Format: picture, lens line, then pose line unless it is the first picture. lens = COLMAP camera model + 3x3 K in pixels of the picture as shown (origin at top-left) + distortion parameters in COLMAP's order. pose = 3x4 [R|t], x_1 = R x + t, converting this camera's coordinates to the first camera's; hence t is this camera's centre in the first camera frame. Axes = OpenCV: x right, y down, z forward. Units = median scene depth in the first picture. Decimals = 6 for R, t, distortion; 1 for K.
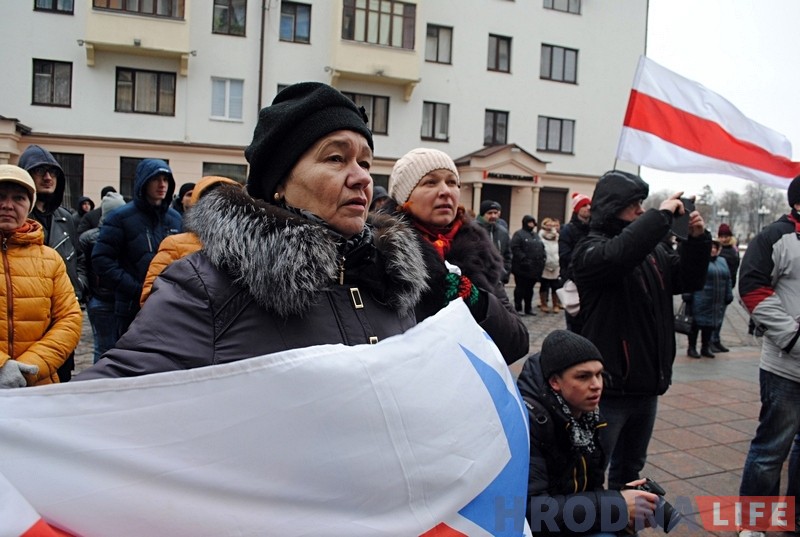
lens RADIAL K [[627.4, 0, 400.0], [0, 627.4, 268.5], [0, 0, 1]] dist [-0.084526, 0.012706]
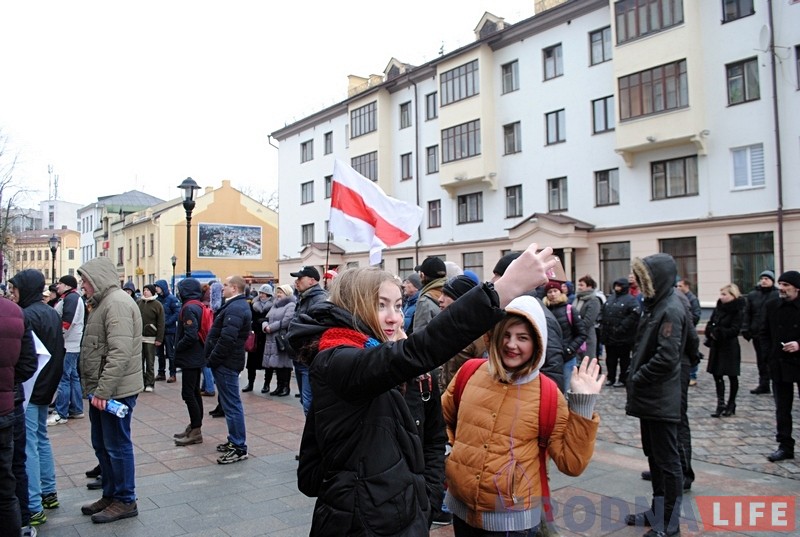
lens RADIAL K [[622.2, 0, 400.0], [0, 622.2, 268.5], [0, 0, 1]] dist [-0.078010, 0.004527]
pose [[0.293502, -0.075665, -0.952959, 0.433128], [-0.043819, 0.994750, -0.092479, -0.002490], [0.954954, 0.068901, 0.288646, 0.203124]]
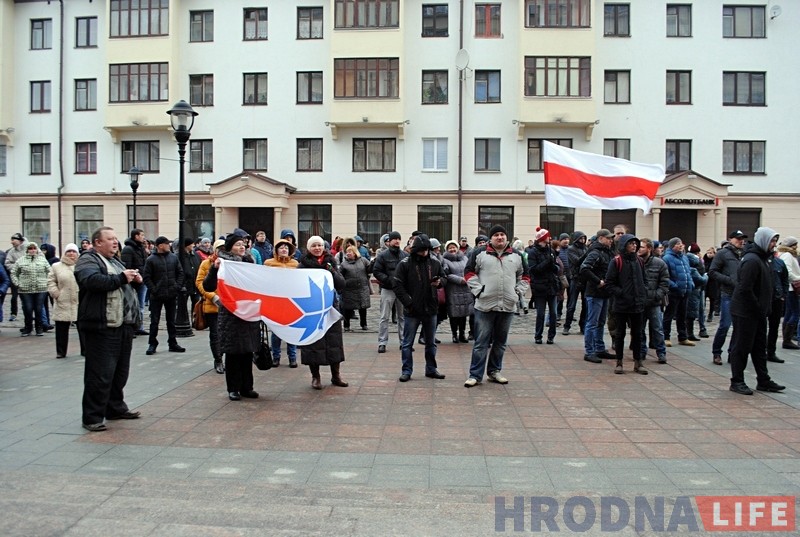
lens RADIAL K [[627.4, 0, 400.0], [0, 627.4, 268.5], [0, 0, 1]] dist [-0.084526, 0.012706]
pose [[0.909170, -0.023466, -0.415765, 0.170994], [0.002227, 0.998671, -0.051496, 0.022654], [0.416420, 0.045893, 0.908013, -0.166267]]
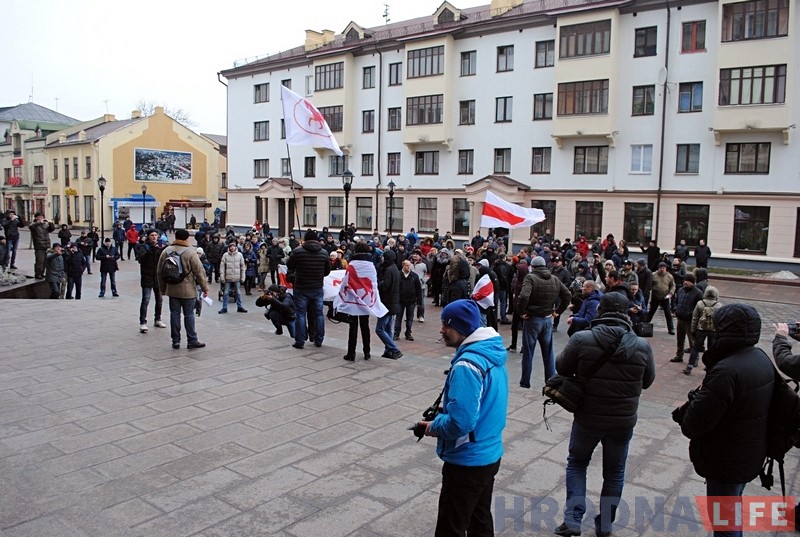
lens RADIAL K [[622.2, 0, 400.0], [0, 622.2, 268.5], [0, 0, 1]] dist [-0.078010, 0.004527]
pose [[0.516833, 0.058219, -0.854104, 0.649978], [-0.065190, 0.997465, 0.028544, -0.017385], [0.853601, 0.040927, 0.519318, -0.222280]]
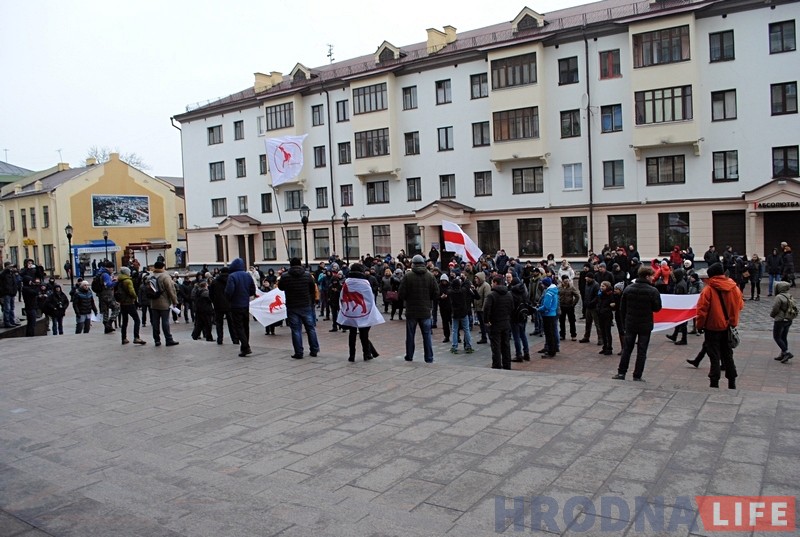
lens RADIAL K [[627.4, 0, 400.0], [0, 627.4, 268.5], [0, 0, 1]] dist [-0.084526, 0.012706]
pose [[0.571079, -0.017960, -0.820698, 0.747454], [0.004627, 0.999815, -0.018660, -0.006995], [0.820882, 0.006859, 0.571057, -0.274079]]
